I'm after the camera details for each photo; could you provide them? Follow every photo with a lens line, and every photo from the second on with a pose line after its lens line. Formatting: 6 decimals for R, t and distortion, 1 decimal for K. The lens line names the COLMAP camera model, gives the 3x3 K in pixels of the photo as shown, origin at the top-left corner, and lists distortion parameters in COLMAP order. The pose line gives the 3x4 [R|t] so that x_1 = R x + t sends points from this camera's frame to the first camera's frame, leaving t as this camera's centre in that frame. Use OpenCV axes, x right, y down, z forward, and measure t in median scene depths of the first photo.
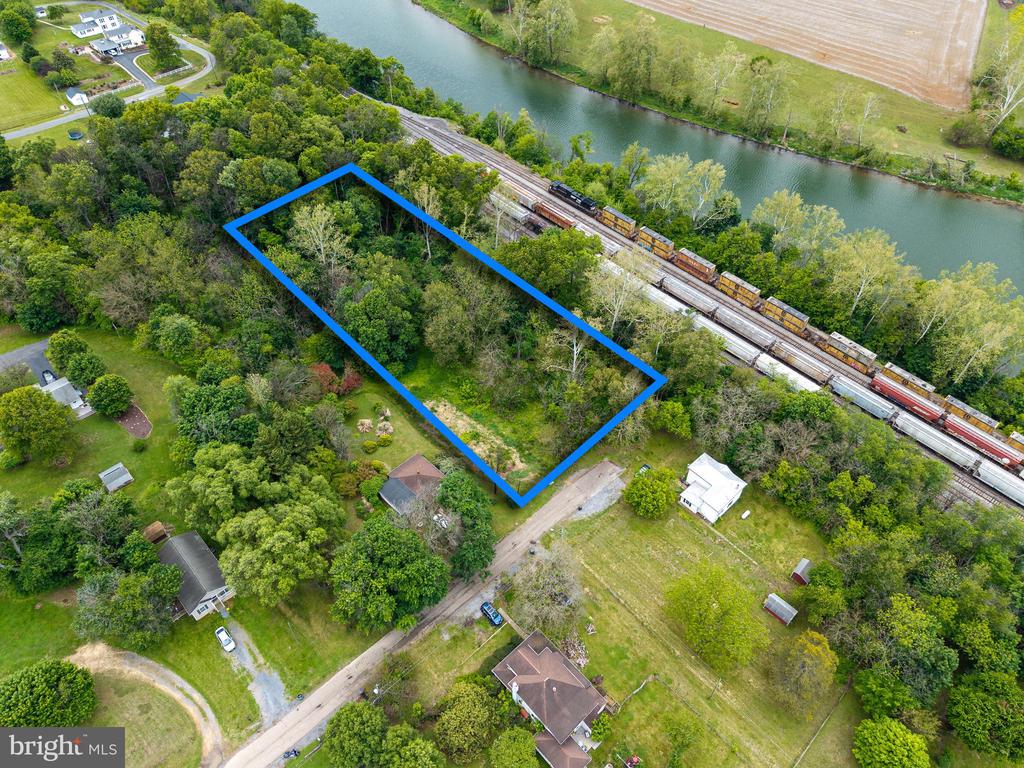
lens RADIAL K [[696.8, 0, 514.9], [0, 696.8, 378.8], [0, 0, 1]] dist [0.002228, -0.006227]
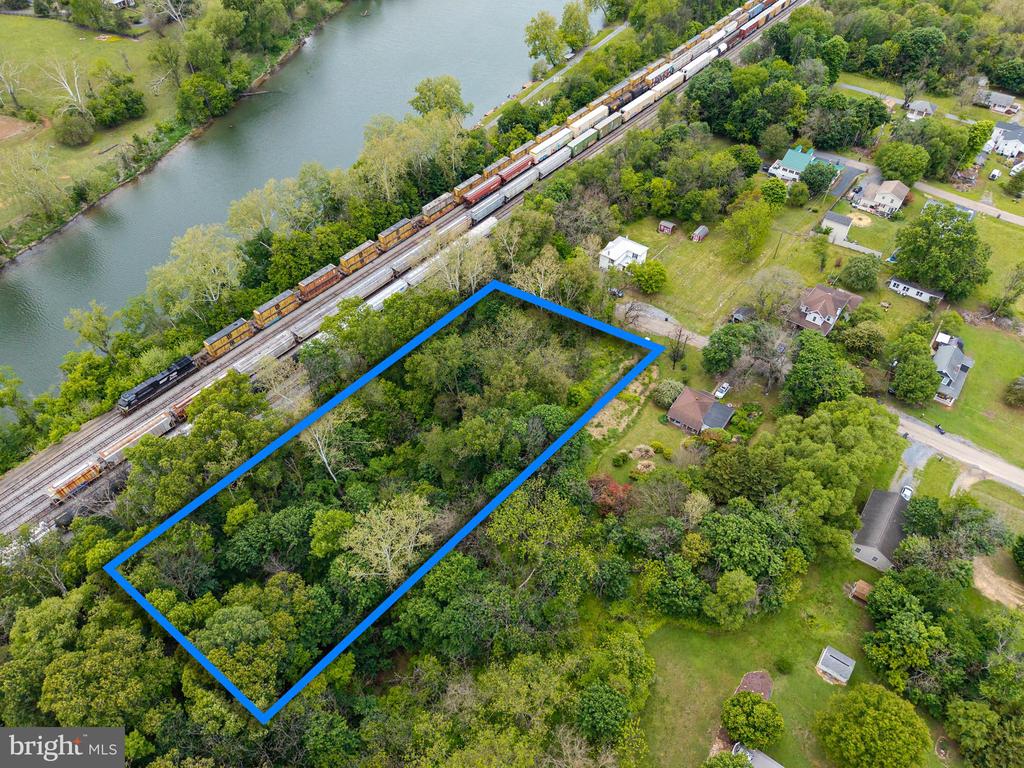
lens RADIAL K [[696.8, 0, 514.9], [0, 696.8, 378.8], [0, 0, 1]] dist [0.002228, -0.006227]
pose [[-0.163869, -0.695542, 0.699548, -0.579943], [0.723651, 0.397183, 0.564424, -0.476802], [-0.670429, 0.598721, 0.438244, 0.486924]]
